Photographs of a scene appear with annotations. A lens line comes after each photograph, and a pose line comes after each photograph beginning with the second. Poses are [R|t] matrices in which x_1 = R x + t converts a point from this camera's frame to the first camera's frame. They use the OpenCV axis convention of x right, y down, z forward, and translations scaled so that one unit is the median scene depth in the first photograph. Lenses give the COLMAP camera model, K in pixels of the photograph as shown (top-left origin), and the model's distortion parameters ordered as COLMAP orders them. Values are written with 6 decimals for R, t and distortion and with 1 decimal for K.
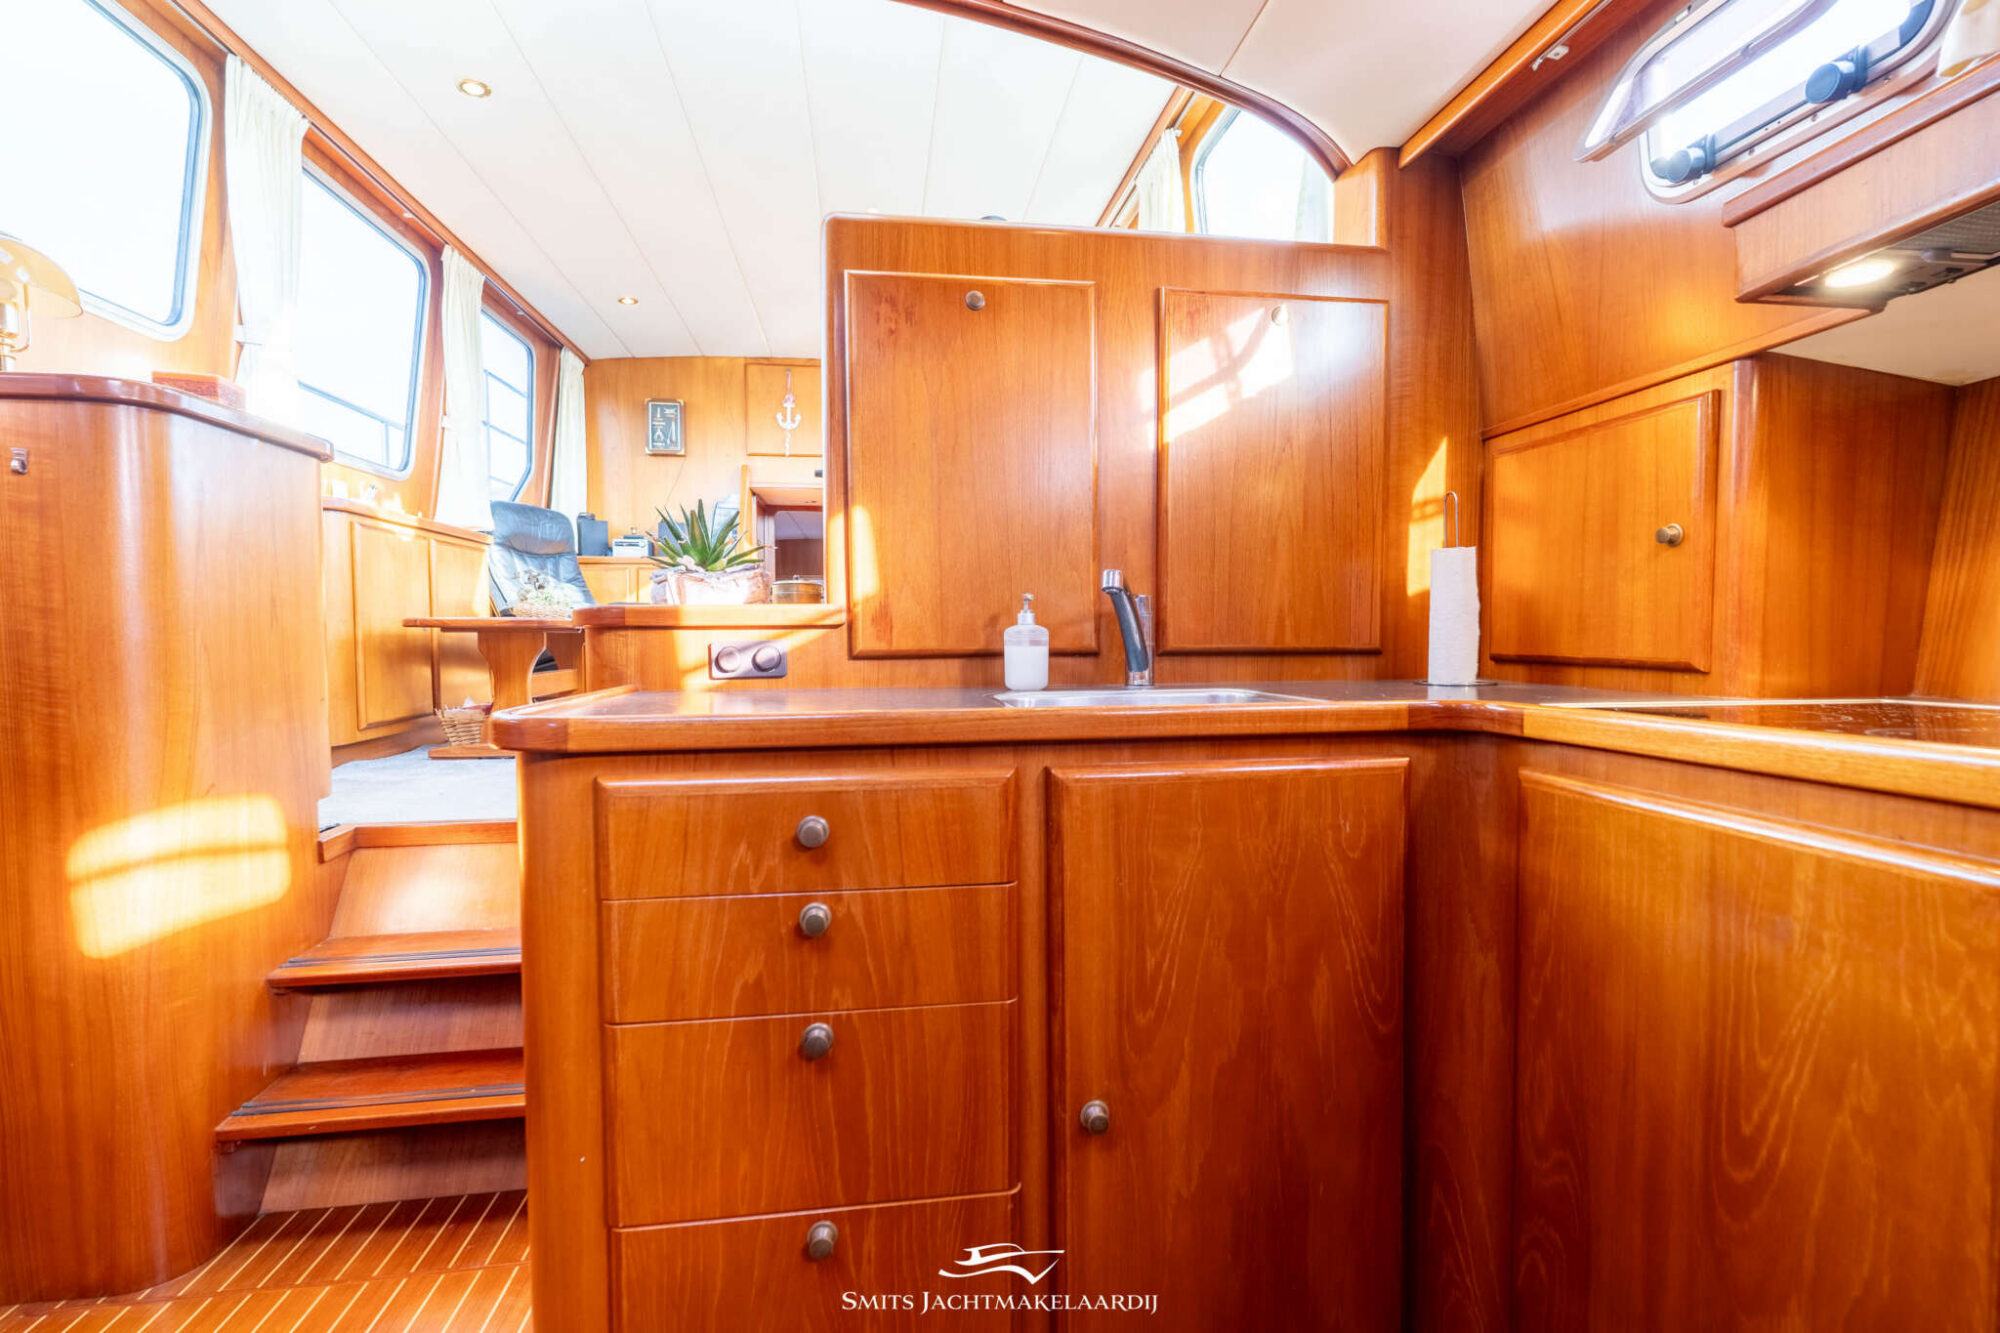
lens RADIAL K [[879.4, 0, 989.9], [0, 879.4, 669.0], [0, 0, 1]] dist [-0.002822, 0.000620]
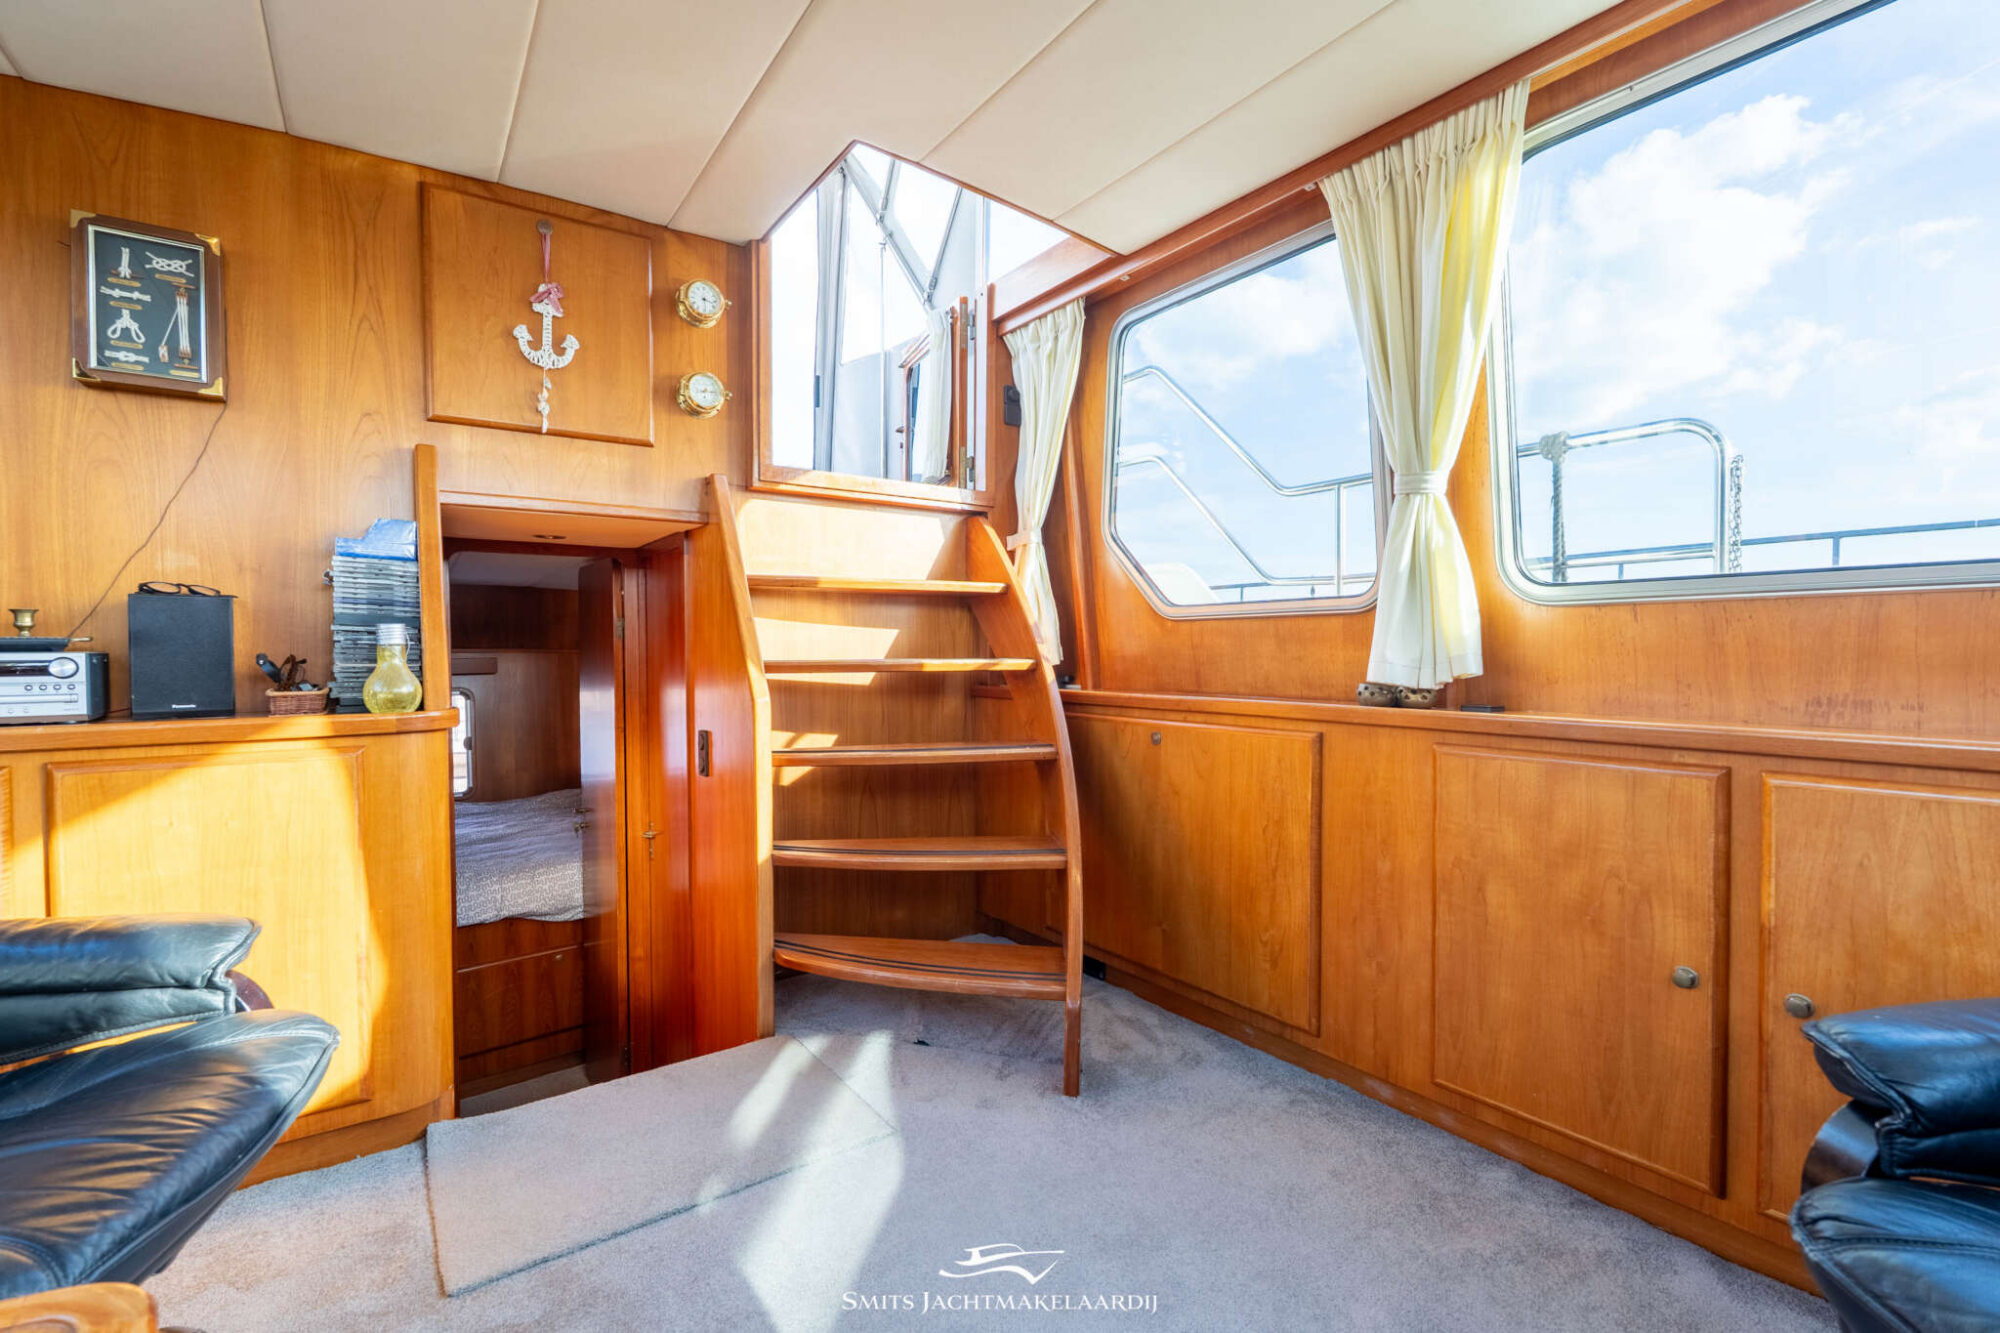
lens RADIAL K [[879.4, 0, 1004.3], [0, 879.4, 667.1], [0, 0, 1]] dist [-0.002822, 0.000620]
pose [[0.891988, -0.012021, 0.451899, -0.326875], [0.021282, 0.999655, -0.015415, -0.176971], [-0.451558, 0.023367, 0.891936, 0.784107]]
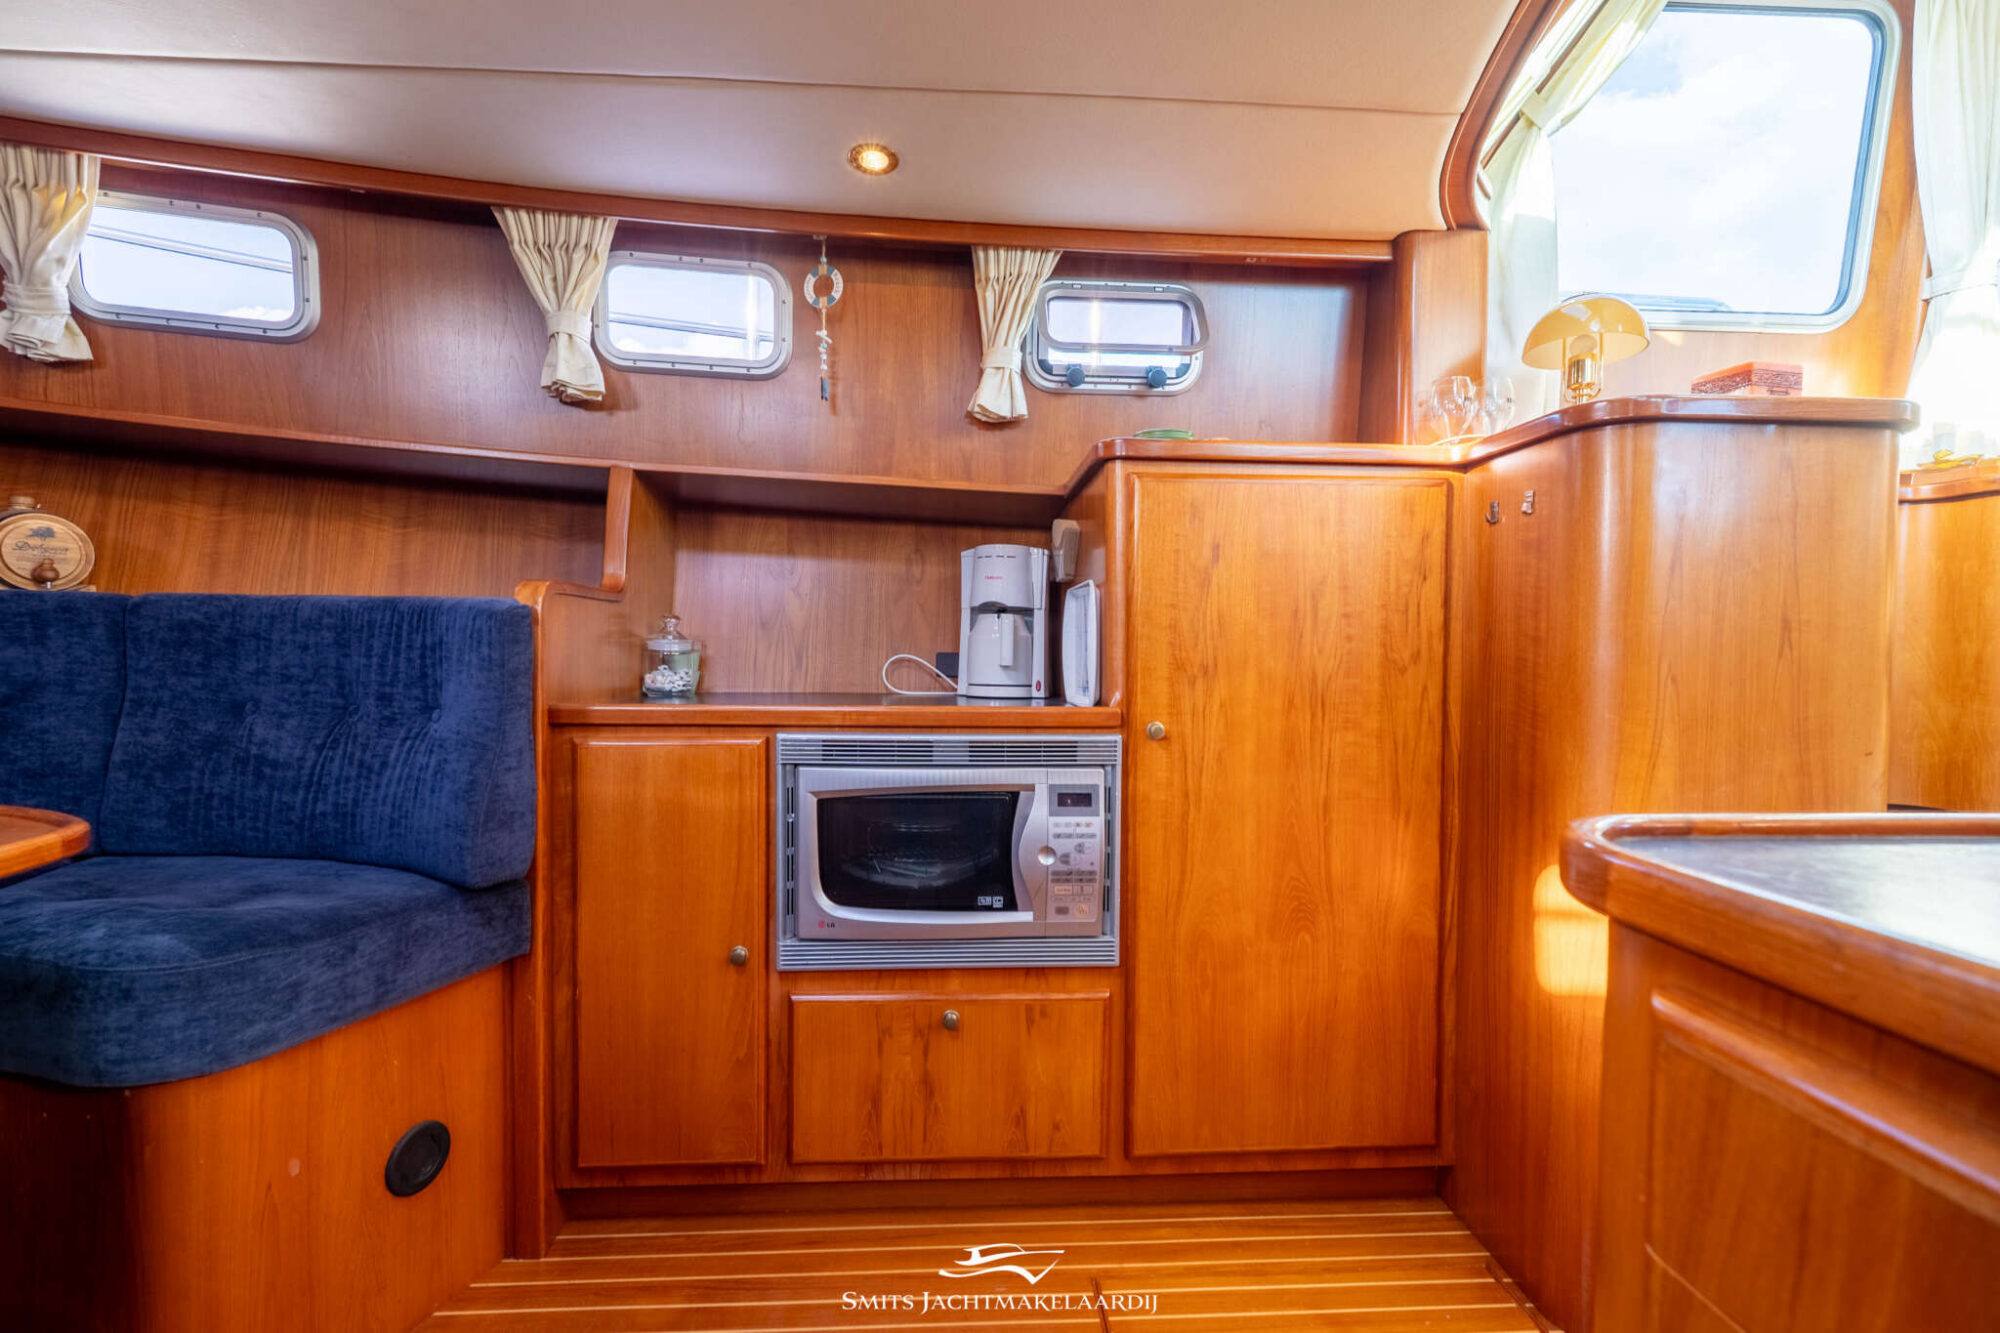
lens RADIAL K [[879.4, 0, 1002.4], [0, 879.4, 660.4], [0, 0, 1]] dist [-0.002822, 0.000620]
pose [[-0.081861, 0.023615, -0.996364, 0.017611], [-0.051871, 0.998263, 0.027921, -0.013850], [0.995293, 0.053968, -0.080494, 0.167091]]
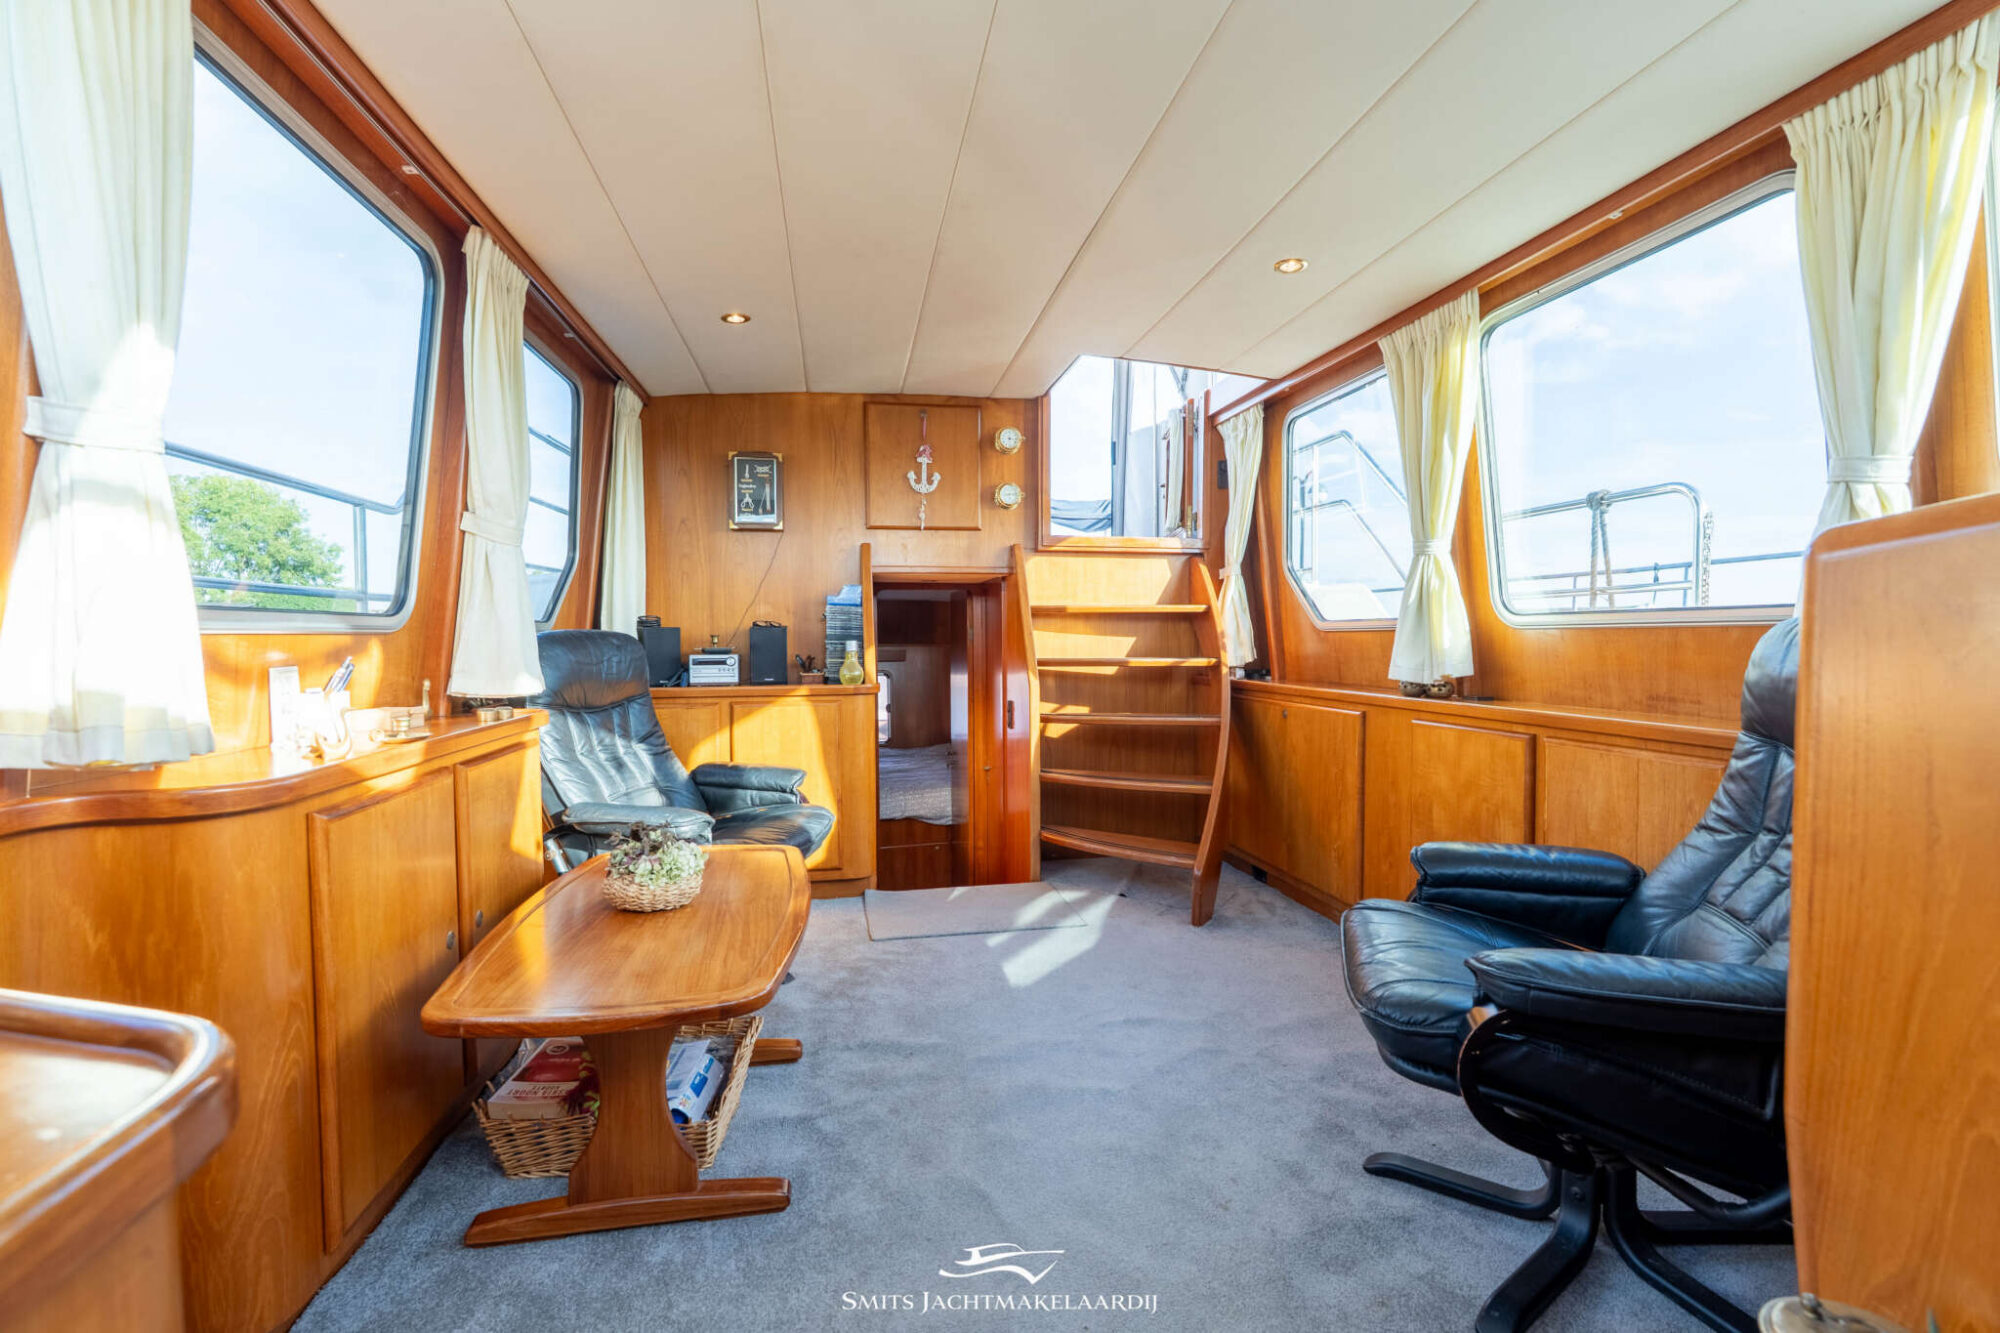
lens RADIAL K [[879.4, 0, 1006.1], [0, 879.4, 667.0], [0, 0, 1]] dist [-0.002822, 0.000620]
pose [[0.998803, -0.005469, 0.048604, -0.285460], [0.005737, 0.999969, -0.005375, -0.179517], [-0.048573, 0.005647, 0.998804, 0.389225]]
